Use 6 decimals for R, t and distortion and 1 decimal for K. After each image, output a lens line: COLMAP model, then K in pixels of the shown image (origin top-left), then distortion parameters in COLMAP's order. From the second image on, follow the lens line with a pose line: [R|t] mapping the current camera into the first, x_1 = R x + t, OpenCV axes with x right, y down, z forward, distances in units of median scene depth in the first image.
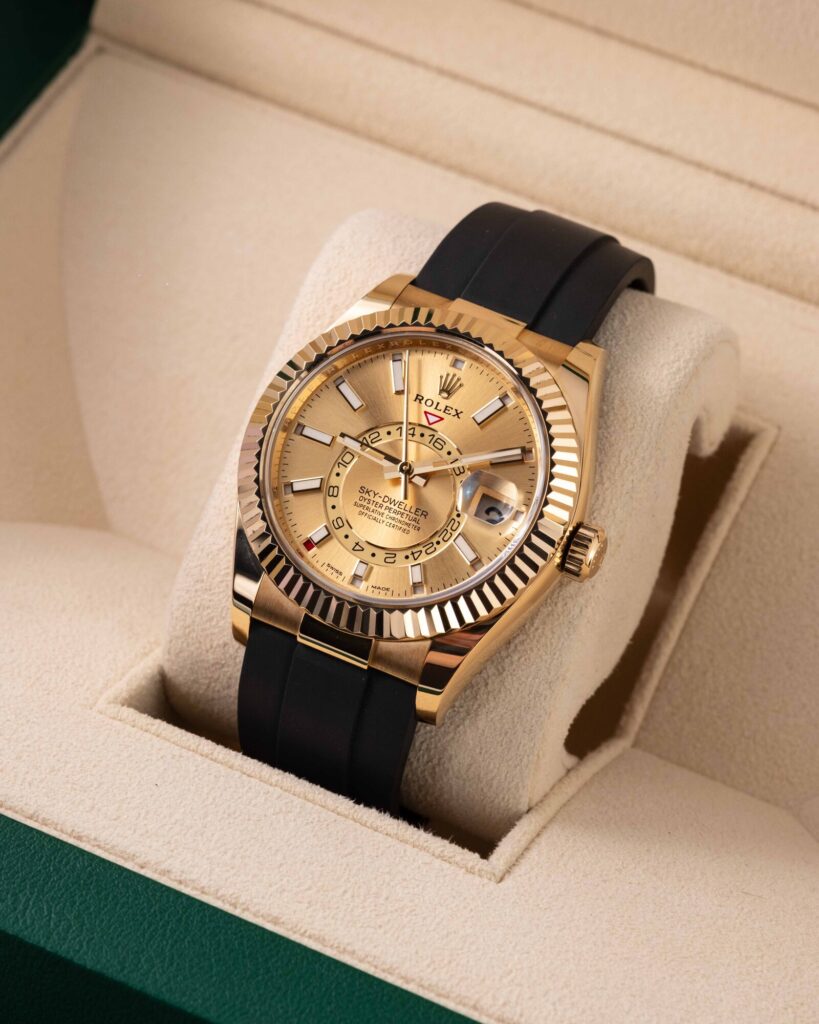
lens RADIAL K [[4296.1, 0, 409.5], [0, 4296.1, 512.0], [0, 0, 1]] dist [0.378628, -4.242998]
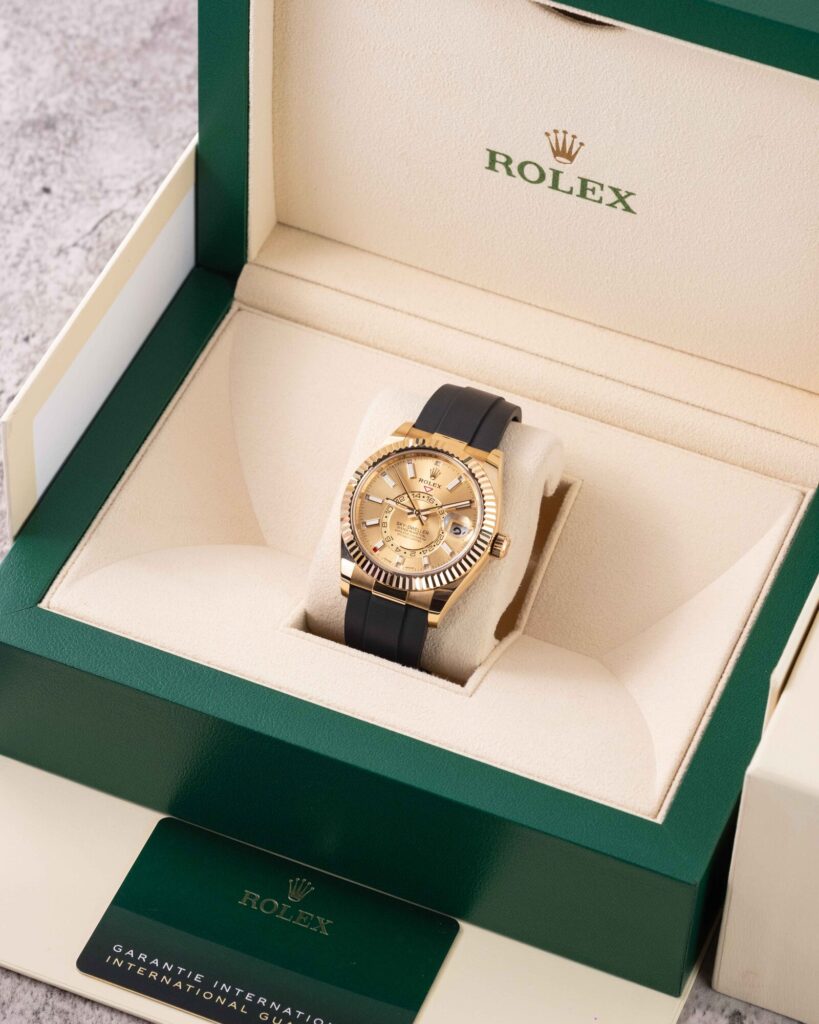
lens RADIAL K [[4296.1, 0, 409.5], [0, 4296.1, 512.0], [0, 0, 1]] dist [0.378628, -4.242998]
pose [[0.996869, -0.054428, 0.057352, -0.129758], [0.053565, 0.998428, 0.016484, -0.046489], [-0.058159, -0.013360, 0.998218, -1.184303]]
